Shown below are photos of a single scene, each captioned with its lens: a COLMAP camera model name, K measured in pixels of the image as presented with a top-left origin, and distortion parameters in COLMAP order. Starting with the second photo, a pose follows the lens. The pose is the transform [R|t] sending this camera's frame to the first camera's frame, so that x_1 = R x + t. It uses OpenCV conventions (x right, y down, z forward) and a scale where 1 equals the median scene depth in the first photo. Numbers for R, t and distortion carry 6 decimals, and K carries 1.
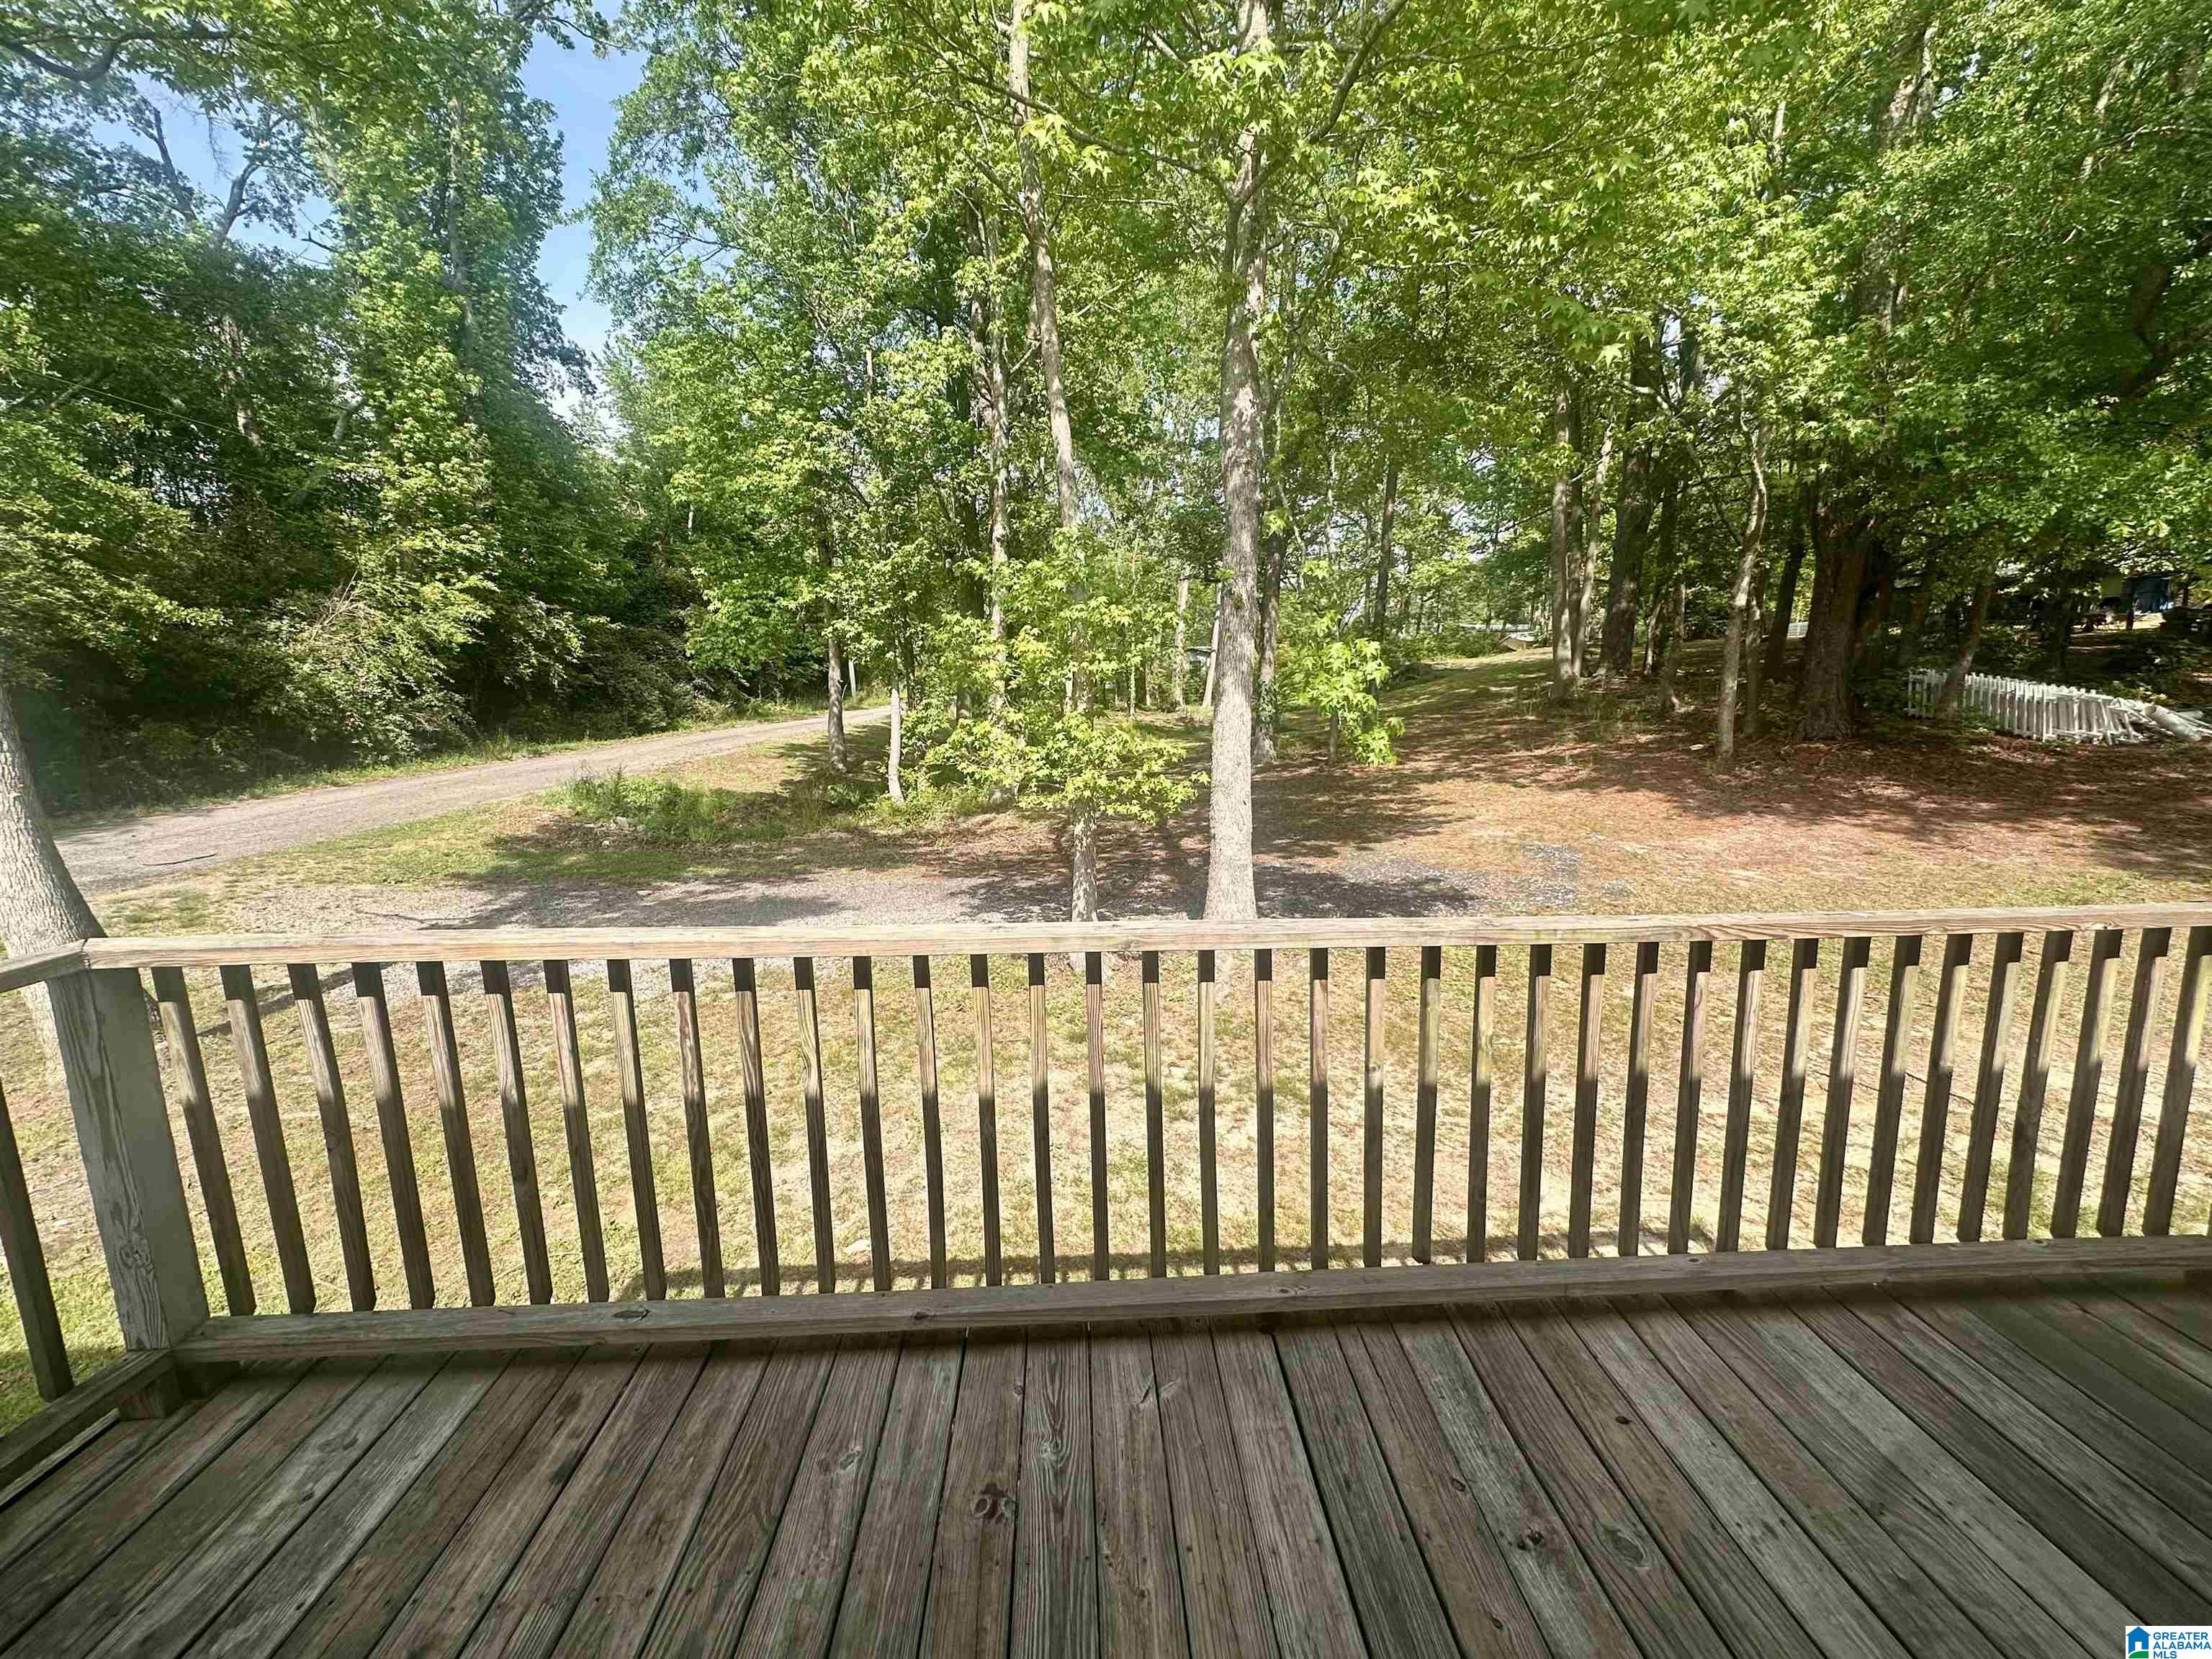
lens RADIAL K [[883.9, 0, 1106.4], [0, 883.9, 826.8], [0, 0, 1]] dist [-0.000559, -0.000054]
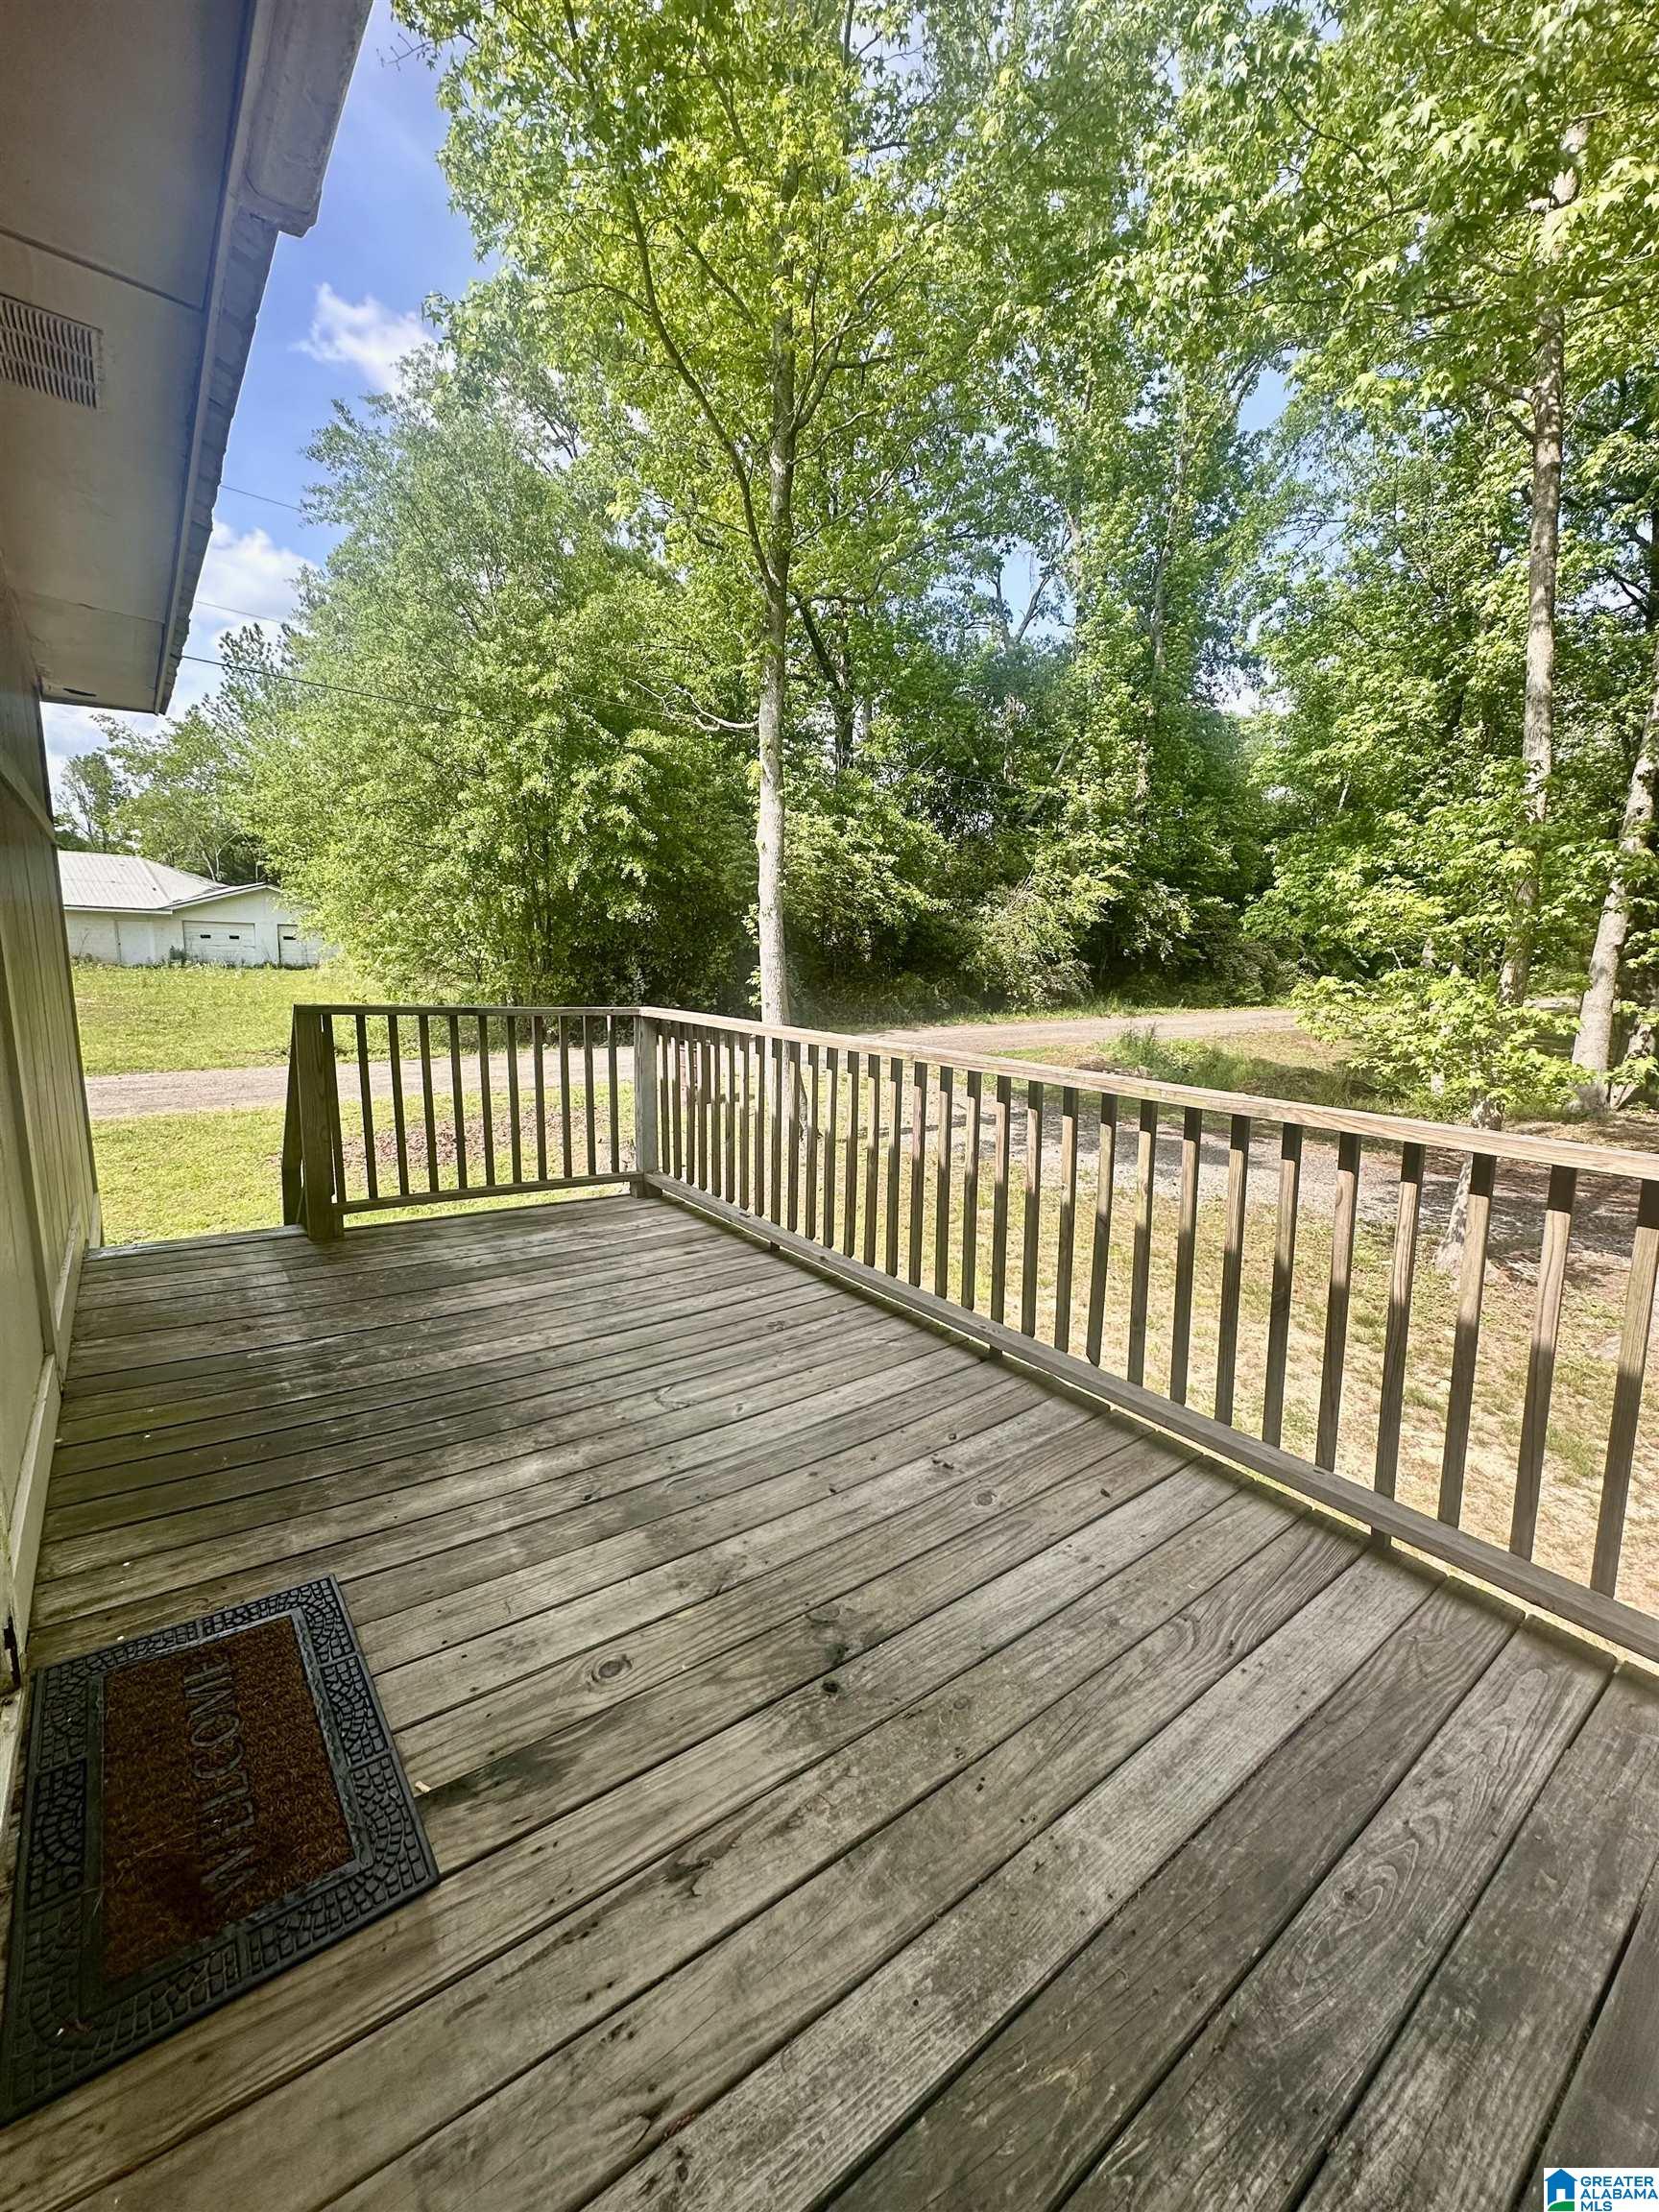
lens RADIAL K [[883.9, 0, 826.8], [0, 883.9, 1099.8], [0, 0, 1]] dist [-0.000559, -0.000054]
pose [[0.562713, 0.150953, -0.812753, 0.109324], [-0.160359, 0.984443, 0.071817, 0.010465], [0.810950, 0.089920, 0.578165, -0.004266]]
